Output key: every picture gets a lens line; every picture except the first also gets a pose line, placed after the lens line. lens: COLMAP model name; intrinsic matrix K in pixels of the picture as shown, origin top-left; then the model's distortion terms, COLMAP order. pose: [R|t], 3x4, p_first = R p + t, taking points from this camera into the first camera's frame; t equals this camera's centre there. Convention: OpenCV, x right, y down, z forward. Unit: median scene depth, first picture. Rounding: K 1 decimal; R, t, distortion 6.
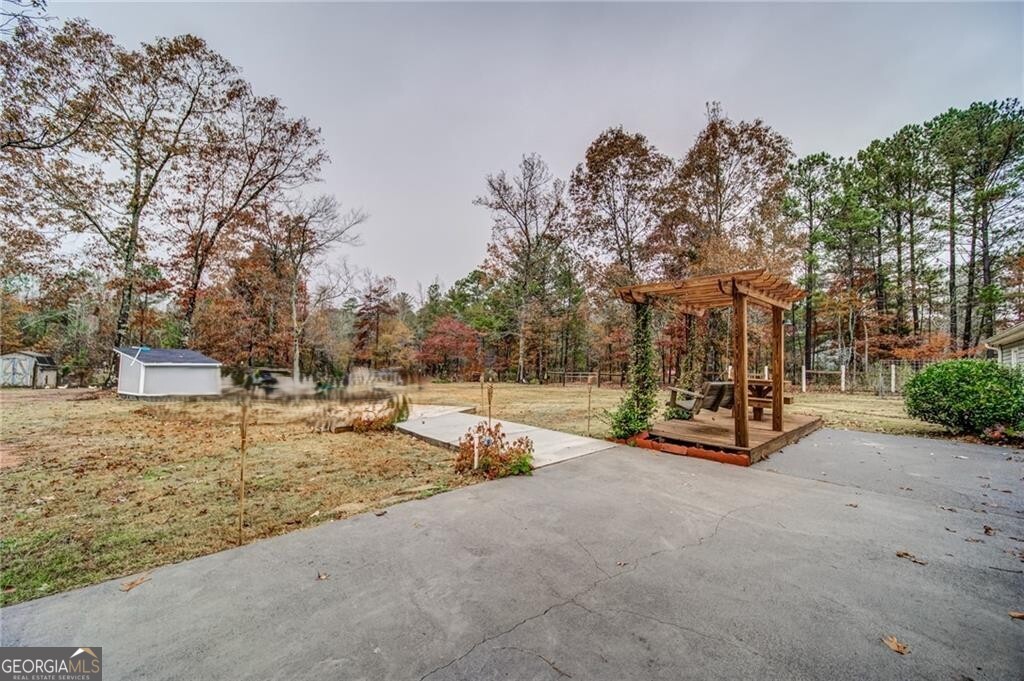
lens RADIAL K [[425.0, 0, 512.0], [0, 425.0, 340.5], [0, 0, 1]] dist [-0.000857, -0.000238]
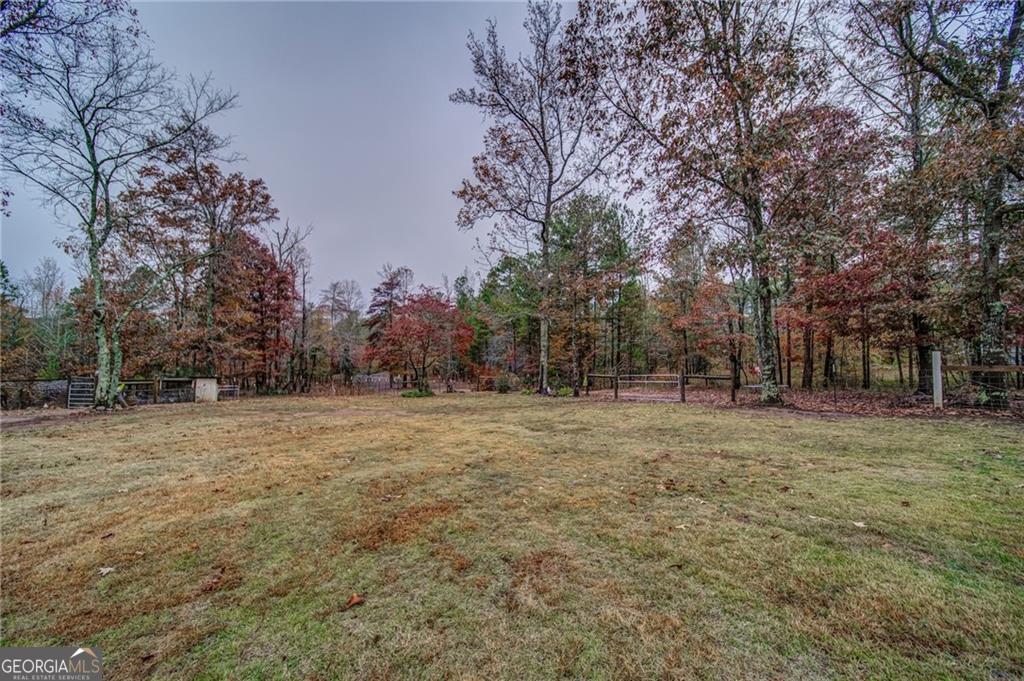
lens RADIAL K [[425.0, 0, 512.0], [0, 425.0, 340.5], [0, 0, 1]] dist [-0.000857, -0.000238]
pose [[0.992252, -0.038273, -0.118203, 0.030832], [0.037668, 0.999263, -0.007350, 0.016234], [0.118398, 0.002841, 0.992962, 0.239265]]
